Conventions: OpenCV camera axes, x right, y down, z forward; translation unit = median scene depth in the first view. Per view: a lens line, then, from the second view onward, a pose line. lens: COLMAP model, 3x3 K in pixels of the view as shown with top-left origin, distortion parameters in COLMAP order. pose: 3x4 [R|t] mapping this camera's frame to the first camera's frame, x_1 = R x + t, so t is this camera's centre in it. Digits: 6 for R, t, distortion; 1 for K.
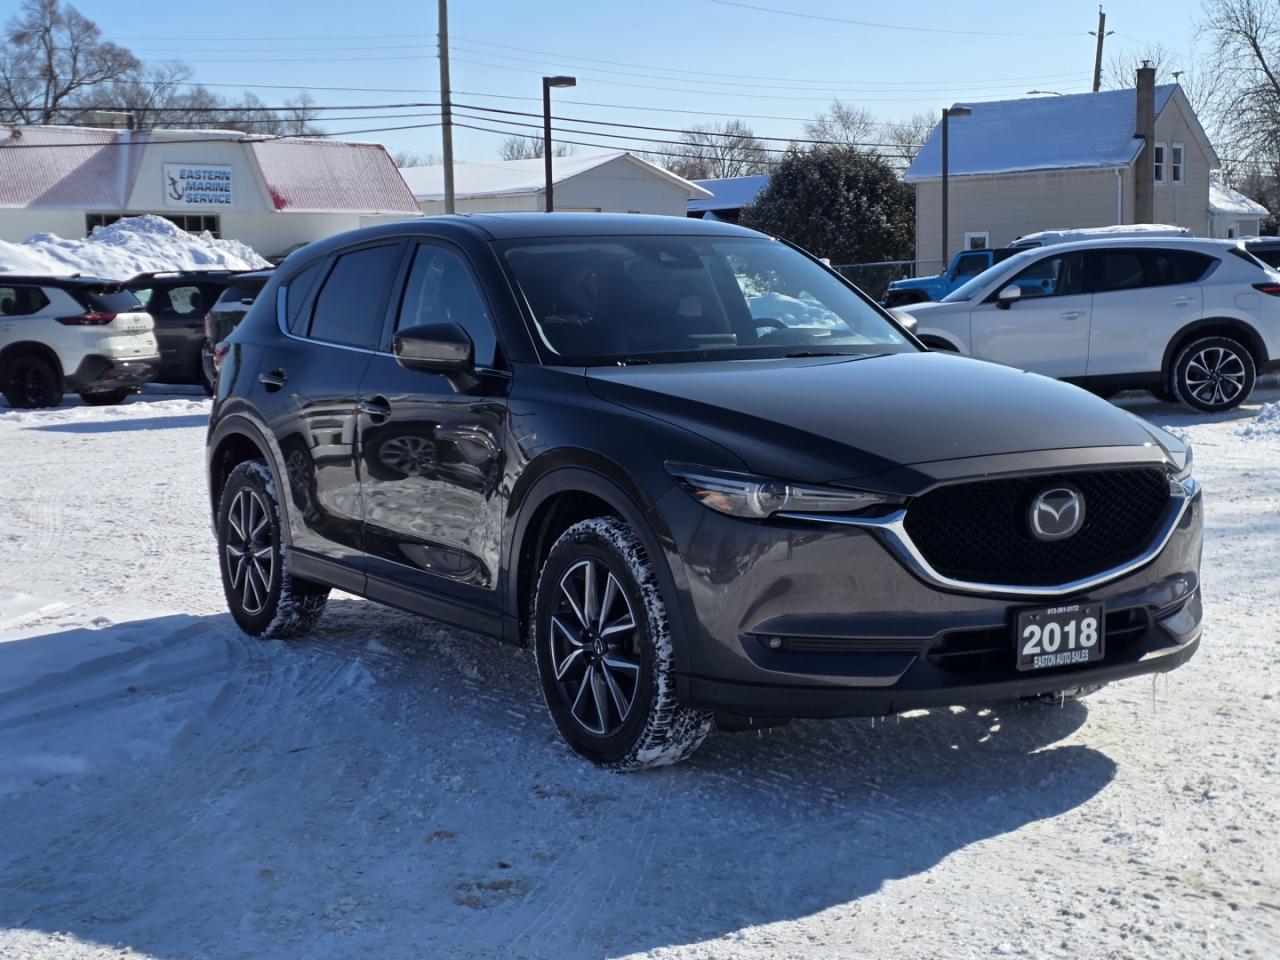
lens RADIAL K [[2023.3, 0, 661.3], [0, 2023.3, 478.4], [0, 0, 1]] dist [0.333619, -1.159250]
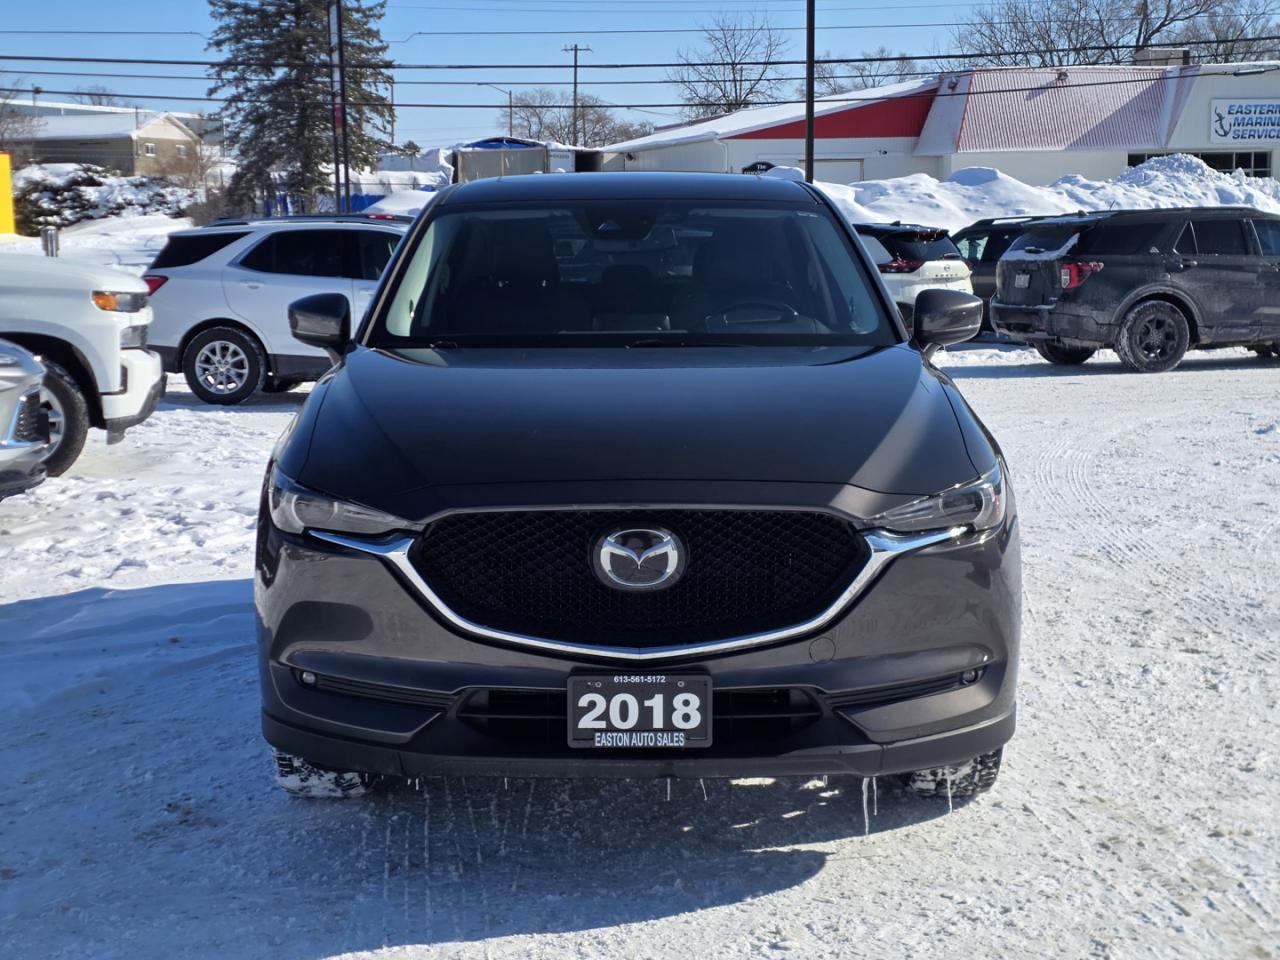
lens RADIAL K [[2023.3, 0, 661.3], [0, 2023.3, 478.4], [0, 0, 1]] dist [0.333619, -1.159250]
pose [[0.830208, 0.077231, -0.552078, 0.458102], [-0.060031, 0.996984, 0.049195, -0.038763], [0.554212, -0.007700, 0.832340, 0.247567]]
